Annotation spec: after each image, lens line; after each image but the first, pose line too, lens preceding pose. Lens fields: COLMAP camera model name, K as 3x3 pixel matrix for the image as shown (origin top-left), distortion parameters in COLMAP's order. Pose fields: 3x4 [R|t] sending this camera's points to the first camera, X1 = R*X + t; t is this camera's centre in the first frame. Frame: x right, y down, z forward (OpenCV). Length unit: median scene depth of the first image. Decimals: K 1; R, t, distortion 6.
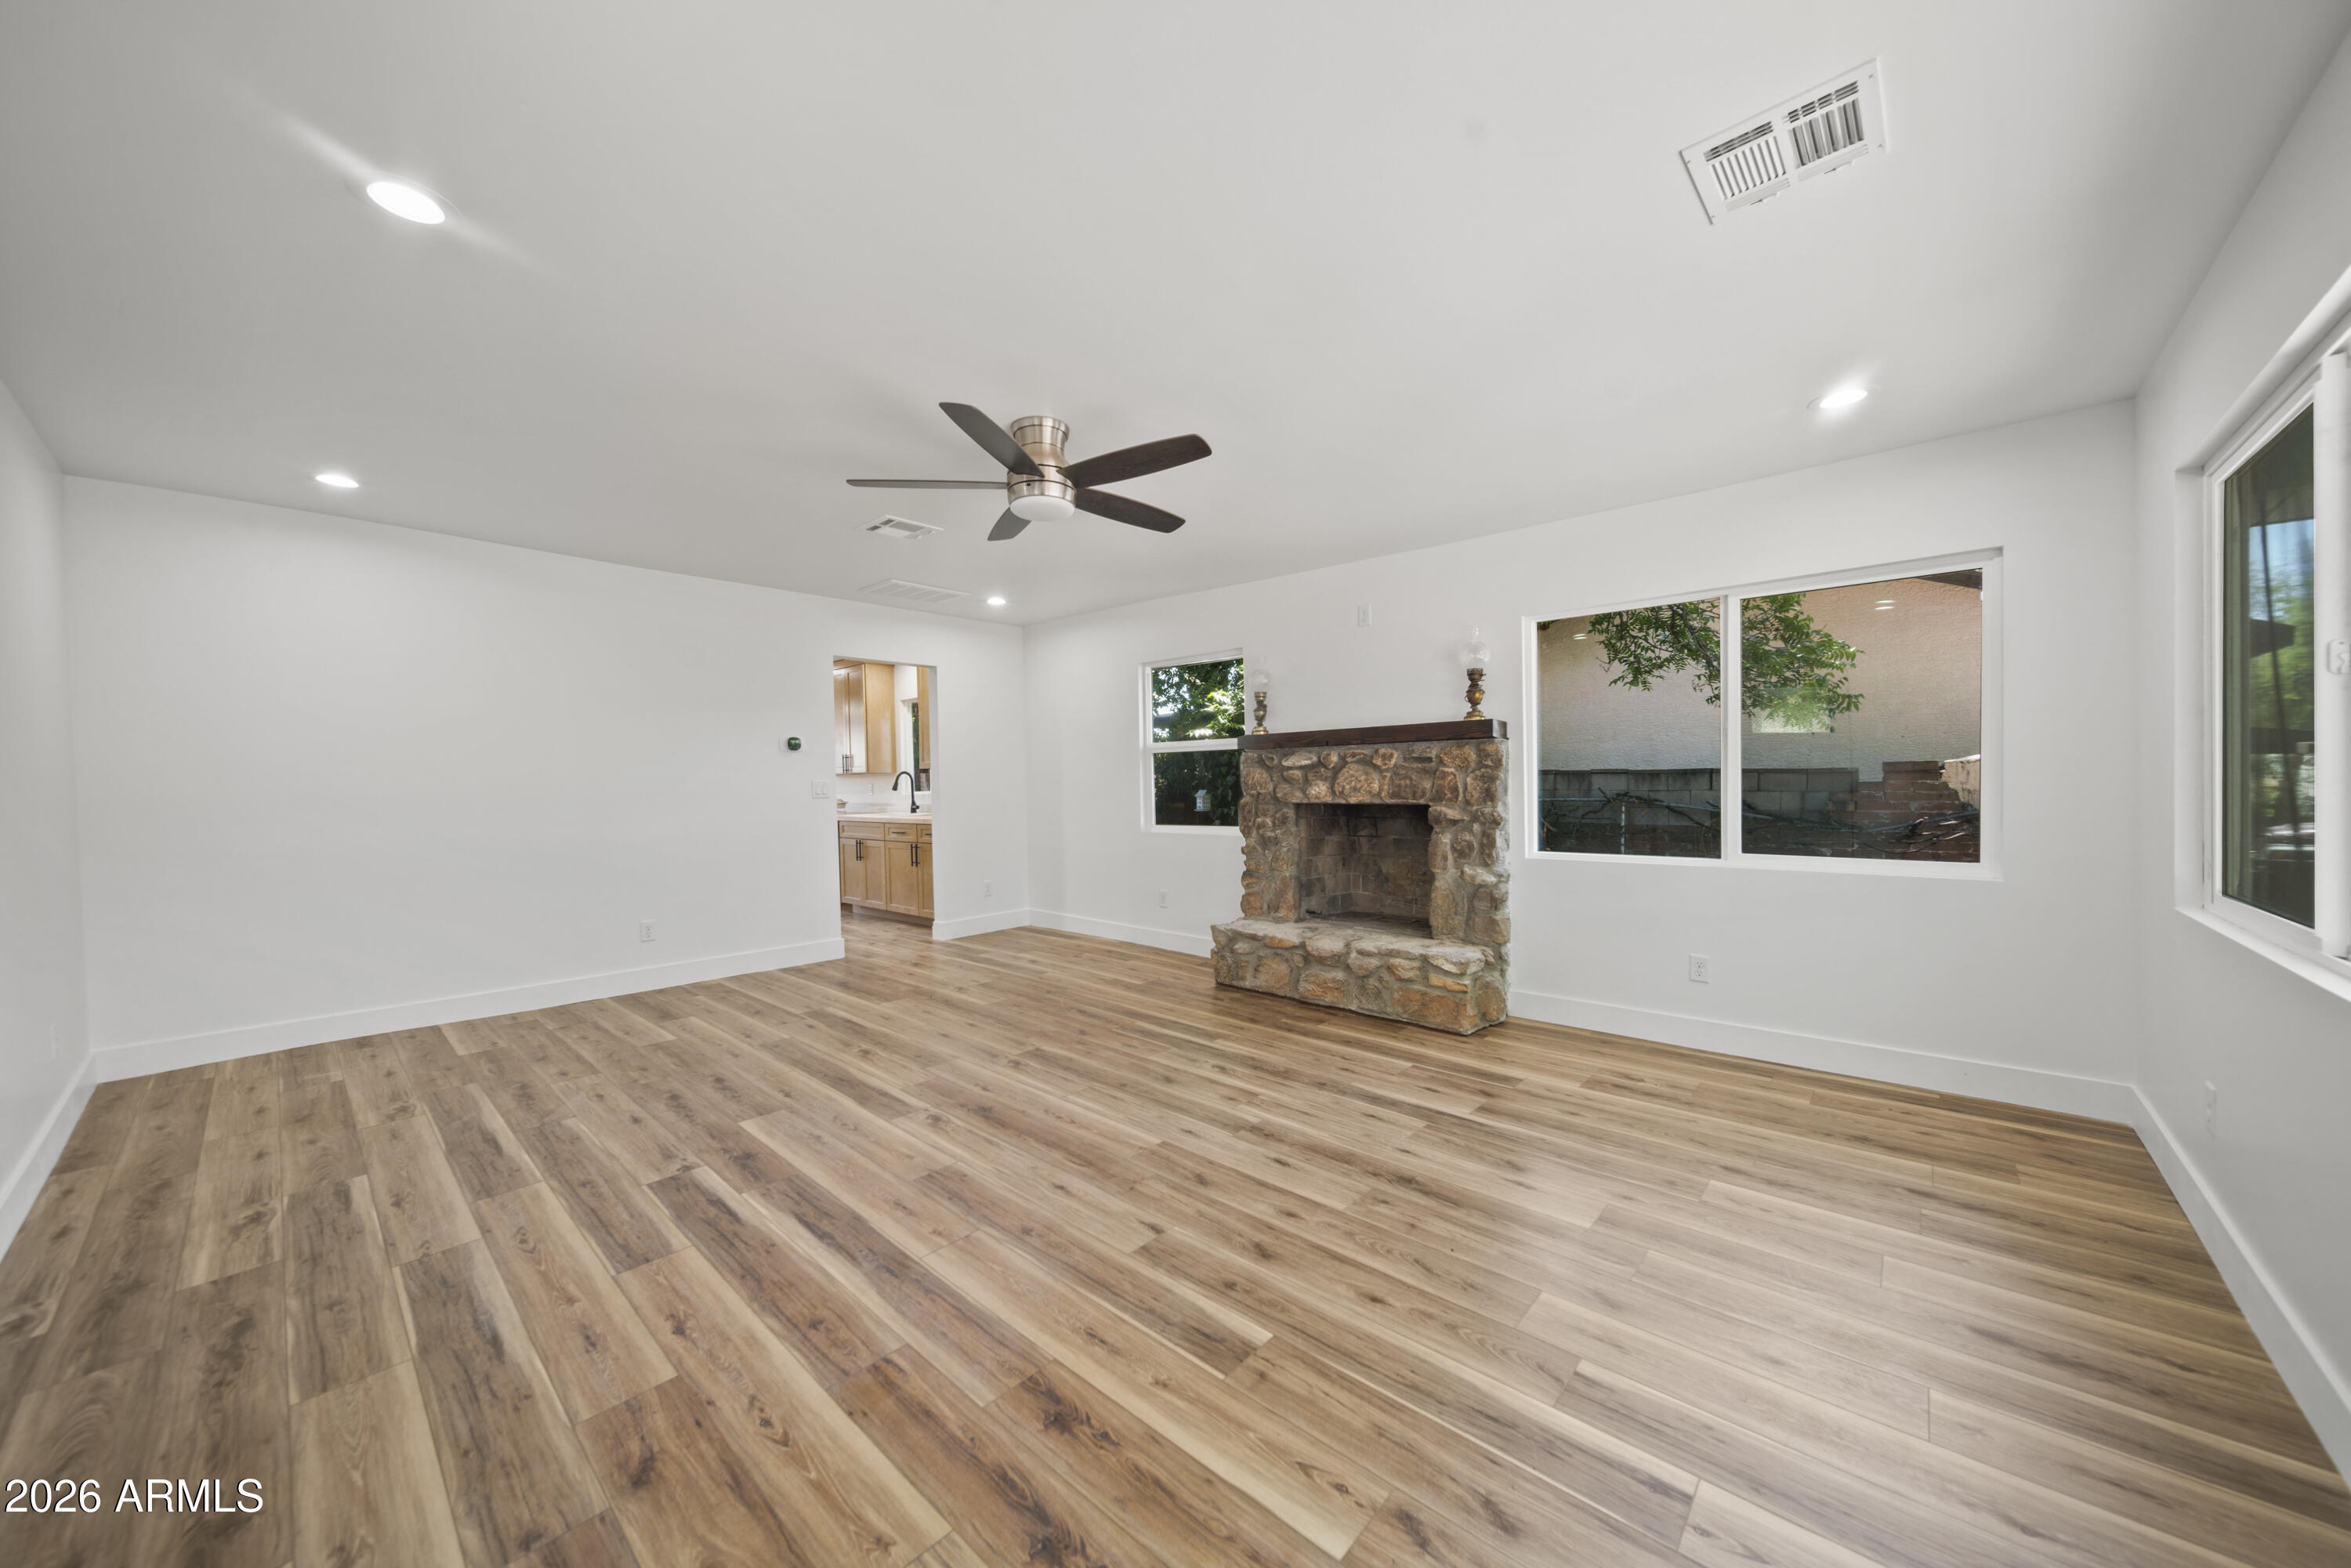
lens RADIAL K [[826.5, 0, 1172.6], [0, 826.5, 794.4], [0, 0, 1]] dist [-0.002422, -0.000900]
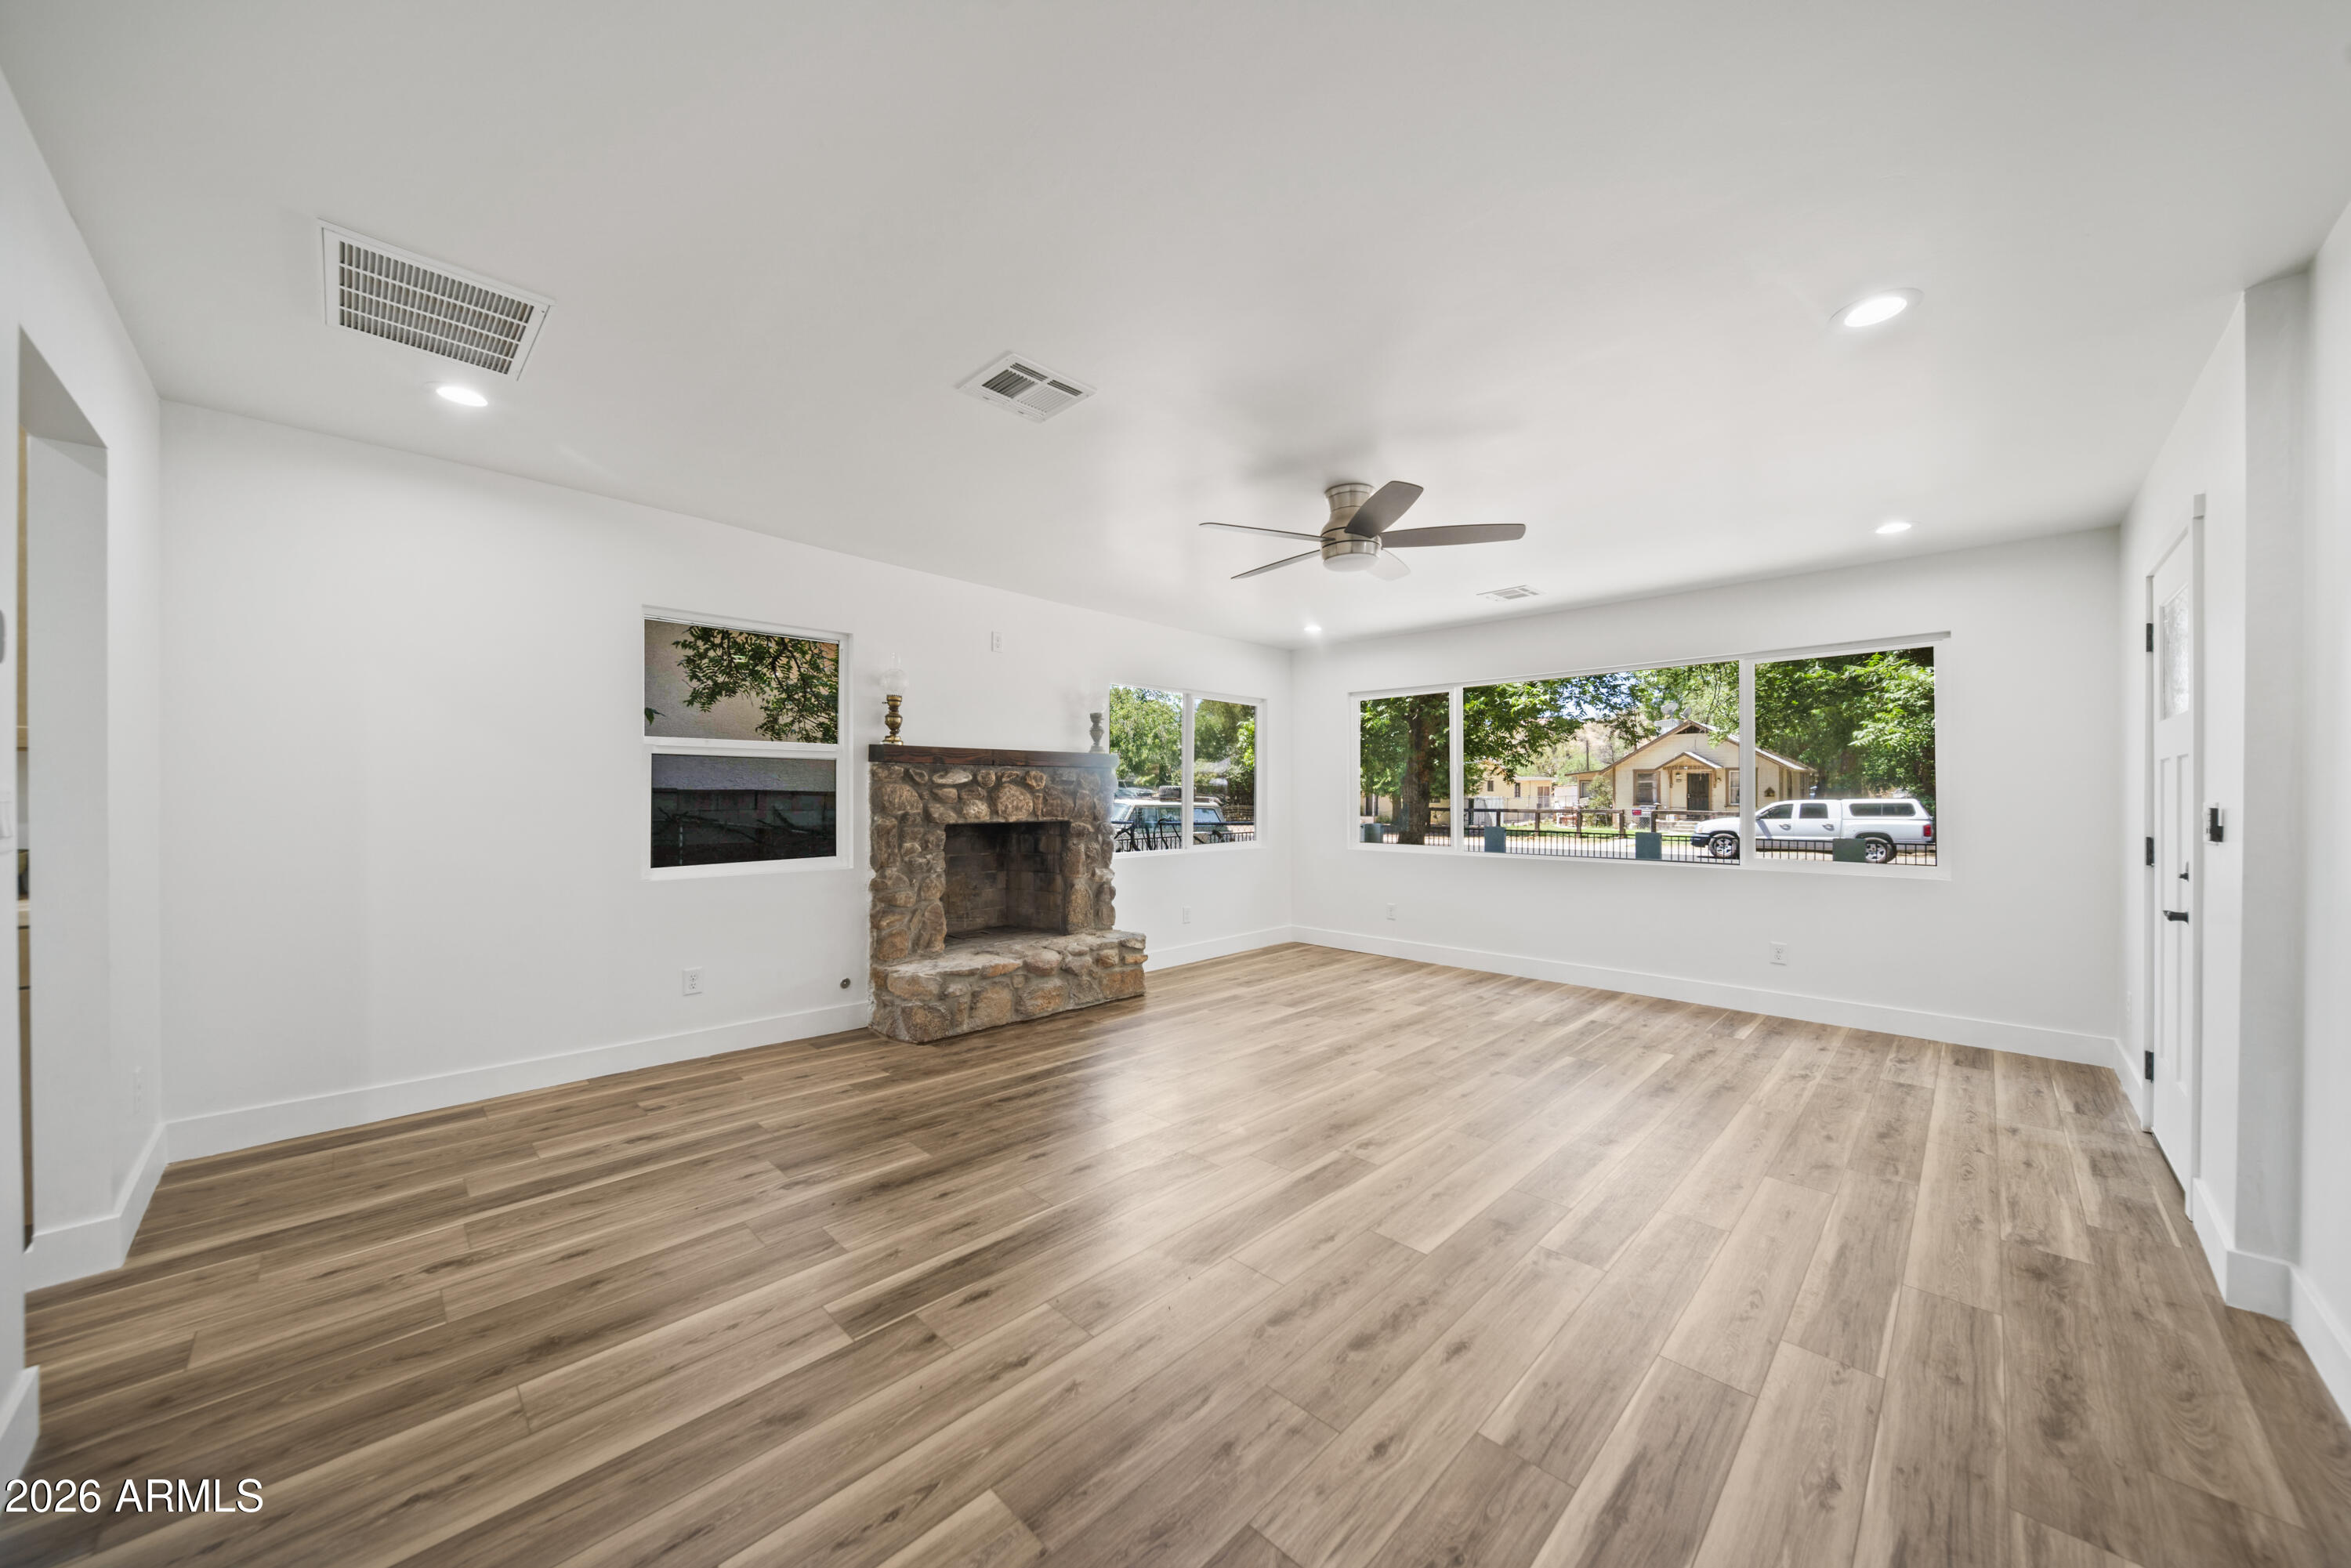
lens RADIAL K [[826.5, 0, 1183.5], [0, 826.5, 785.4], [0, 0, 1]] dist [-0.002422, -0.000900]
pose [[0.031368, 0.021783, 0.999271, -0.879558], [0.013343, 0.999664, -0.022210, -0.009837], [-0.999419, 0.014030, 0.031067, 0.810202]]
